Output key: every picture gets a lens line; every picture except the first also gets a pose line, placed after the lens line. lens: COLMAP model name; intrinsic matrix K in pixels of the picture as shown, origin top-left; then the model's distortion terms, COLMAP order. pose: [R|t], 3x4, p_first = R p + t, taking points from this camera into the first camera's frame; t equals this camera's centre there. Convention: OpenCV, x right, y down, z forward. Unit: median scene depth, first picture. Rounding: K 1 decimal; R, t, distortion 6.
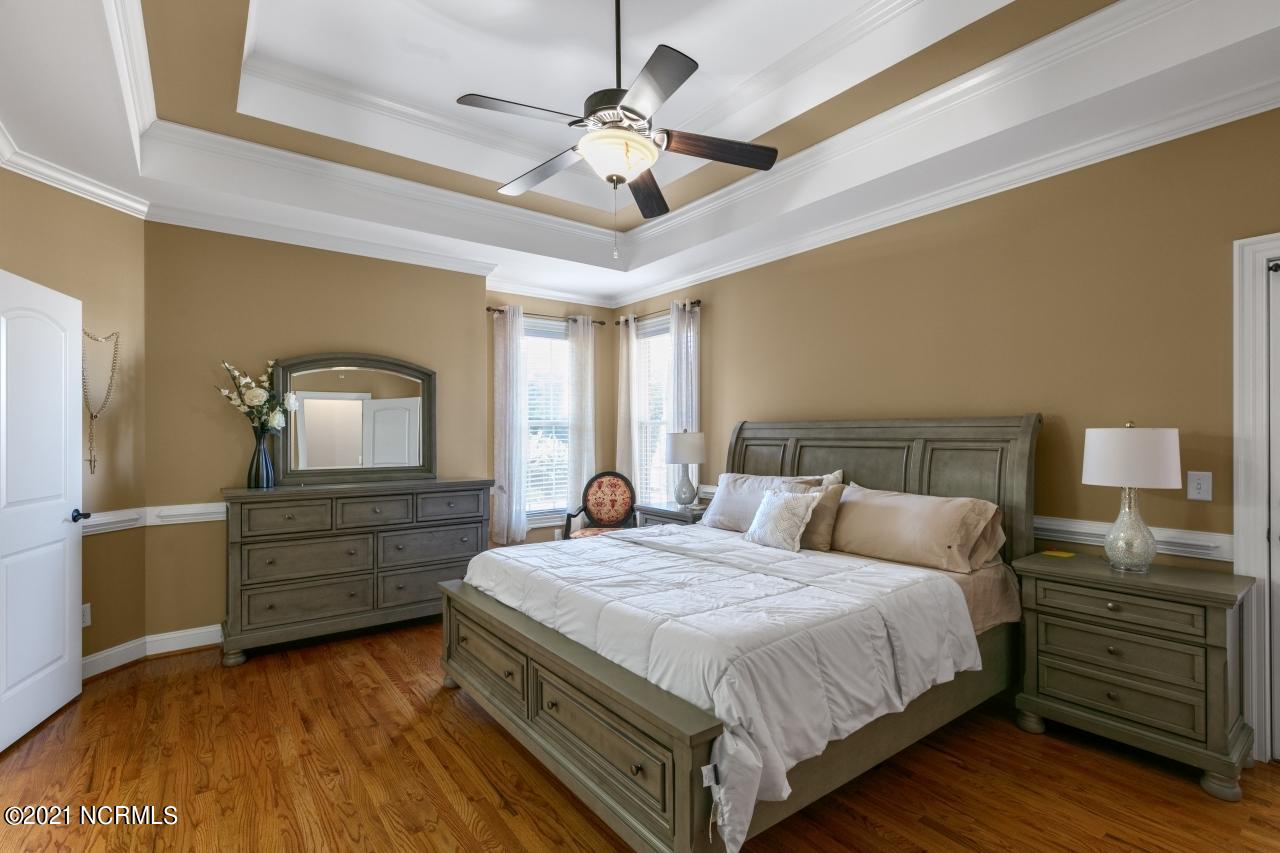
lens RADIAL K [[591.9, 0, 639.1], [0, 591.9, 433.6], [0, 0, 1]] dist [0.003637, 0.000364]
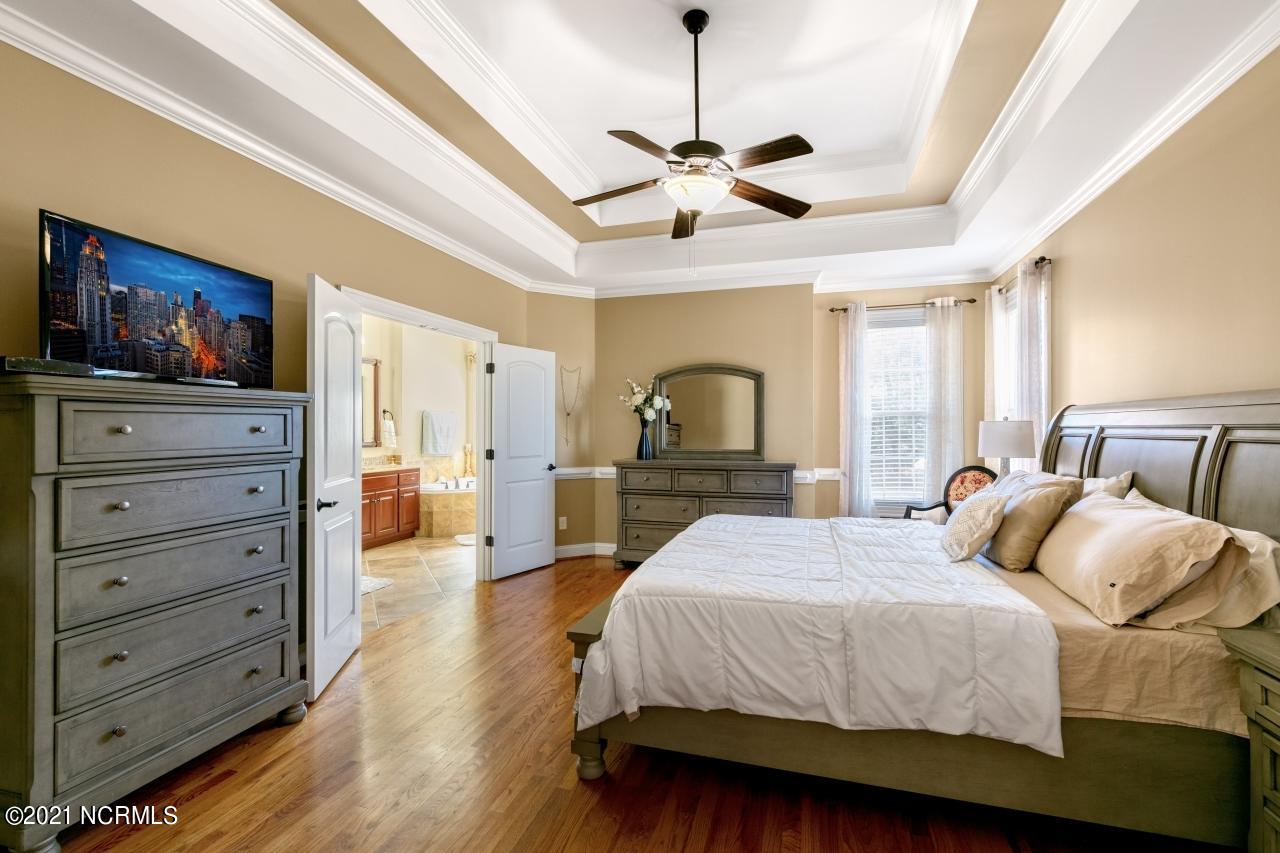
lens RADIAL K [[562.1, 0, 643.1], [0, 562.1, 424.1], [0, 0, 1]] dist [-0.000754, 0.000134]
pose [[0.595832, -0.004872, -0.803094, 0.551100], [0.000606, 0.999984, -0.005616, 0.009719], [0.803109, 0.002860, 0.595826, 0.149259]]
